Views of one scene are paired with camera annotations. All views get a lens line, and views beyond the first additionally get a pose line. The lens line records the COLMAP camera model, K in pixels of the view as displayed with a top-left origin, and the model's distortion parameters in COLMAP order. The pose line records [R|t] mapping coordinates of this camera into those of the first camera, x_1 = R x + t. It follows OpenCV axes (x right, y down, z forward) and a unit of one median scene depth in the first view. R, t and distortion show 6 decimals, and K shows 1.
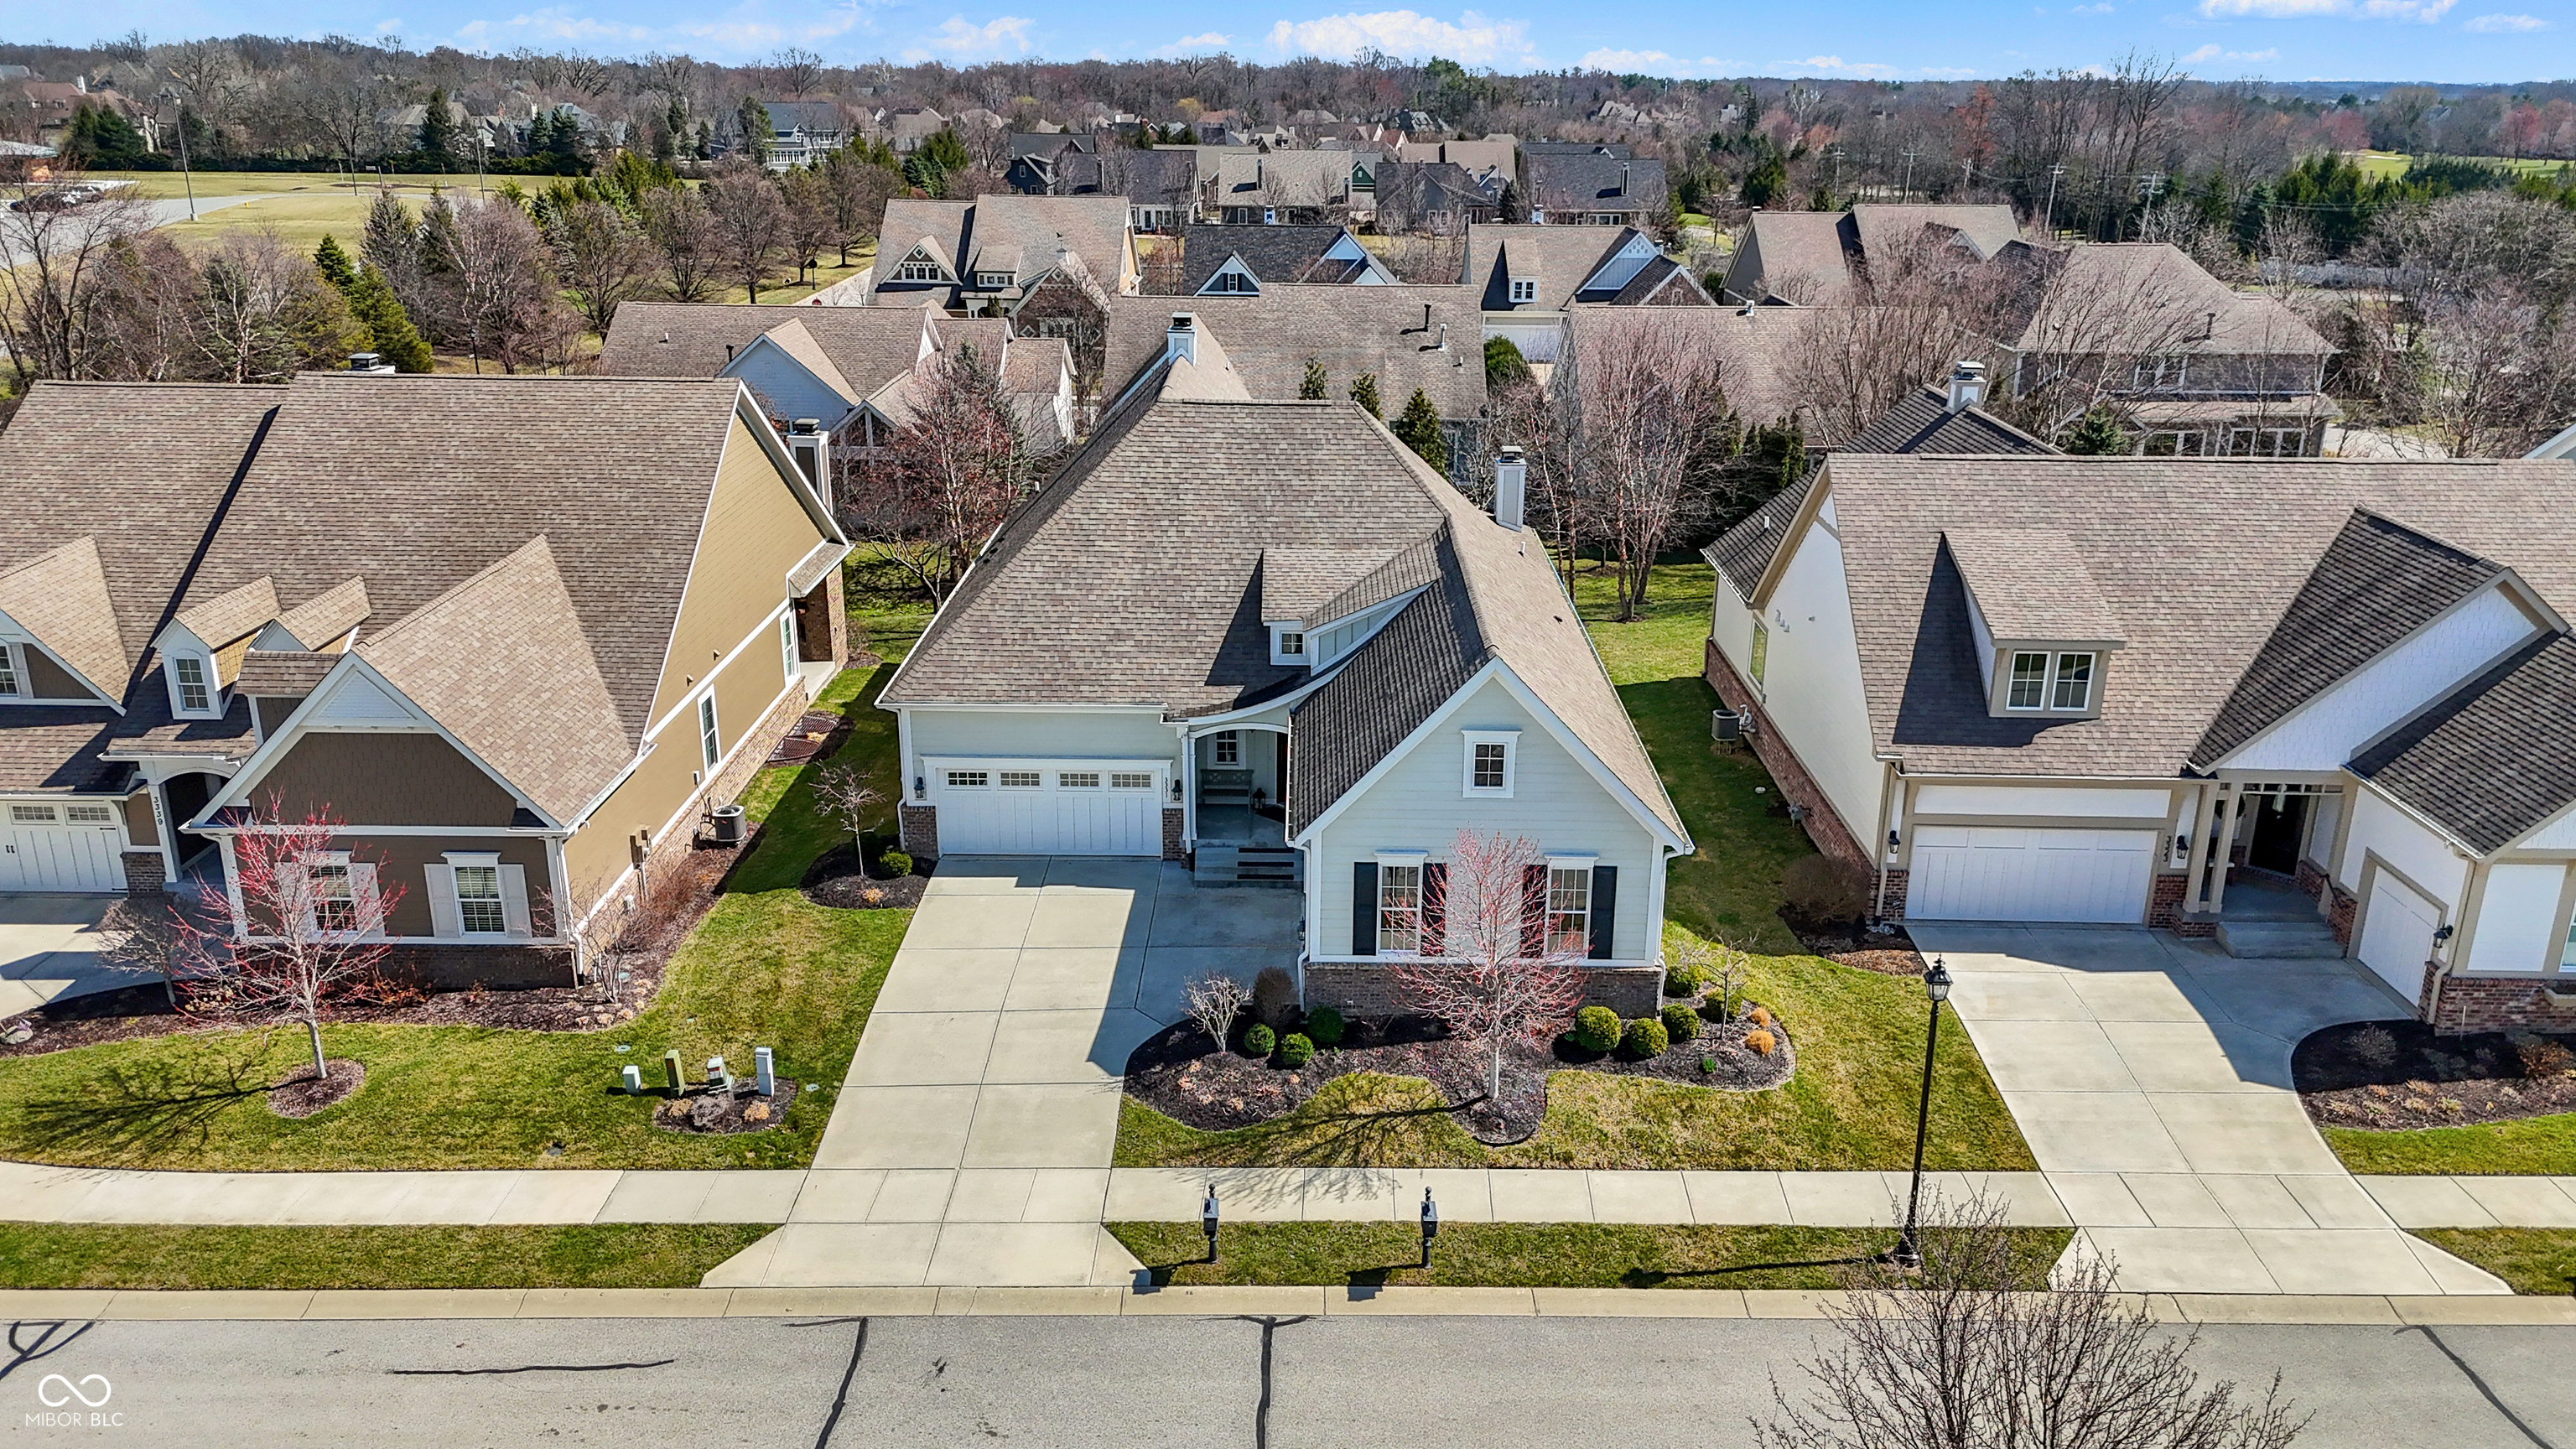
lens RADIAL K [[1912.8, 0, 1312.8], [0, 1912.8, 701.7], [0, 0, 1]] dist [0.086865, -0.098839]
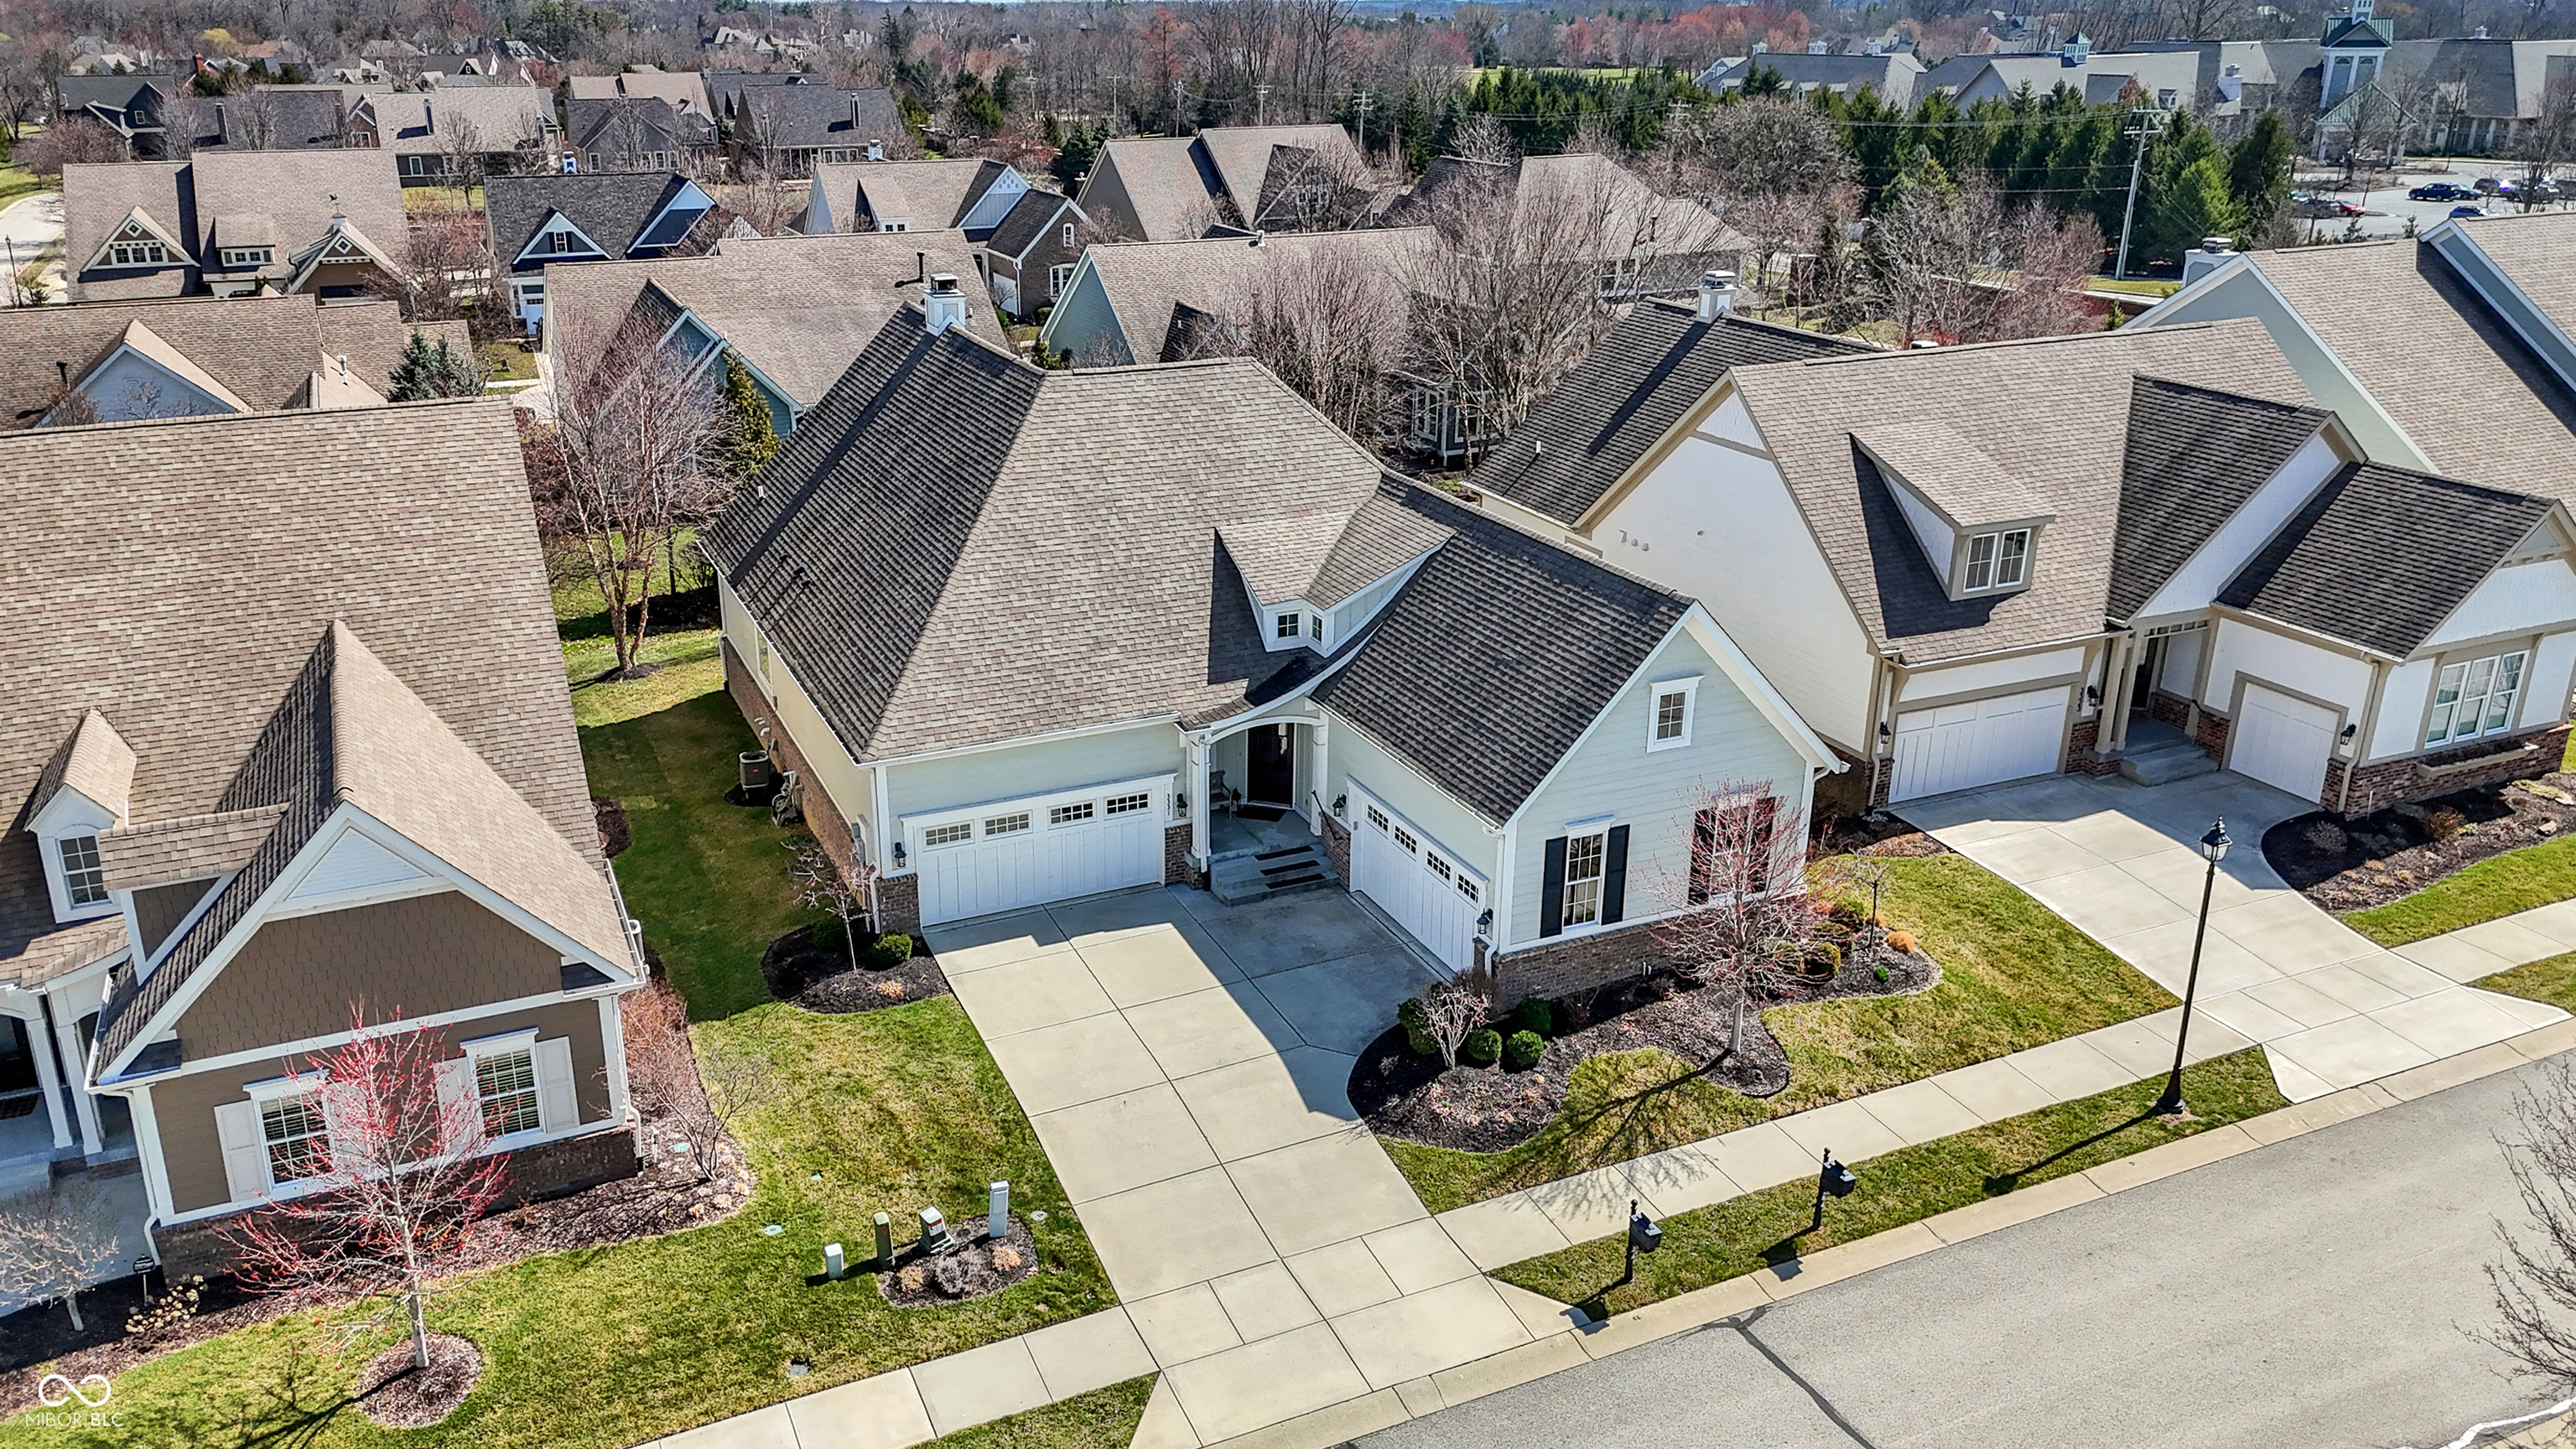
lens RADIAL K [[1979.0, 0, 1305.4], [0, 1979.0, 729.7], [0, 0, 1]] dist [0.074748, -0.086866]
pose [[0.908444, -0.157814, 0.387071, -0.421306], [0.143190, 0.987456, 0.066536, -0.047989], [-0.392716, -0.005020, 0.919646, 0.139402]]
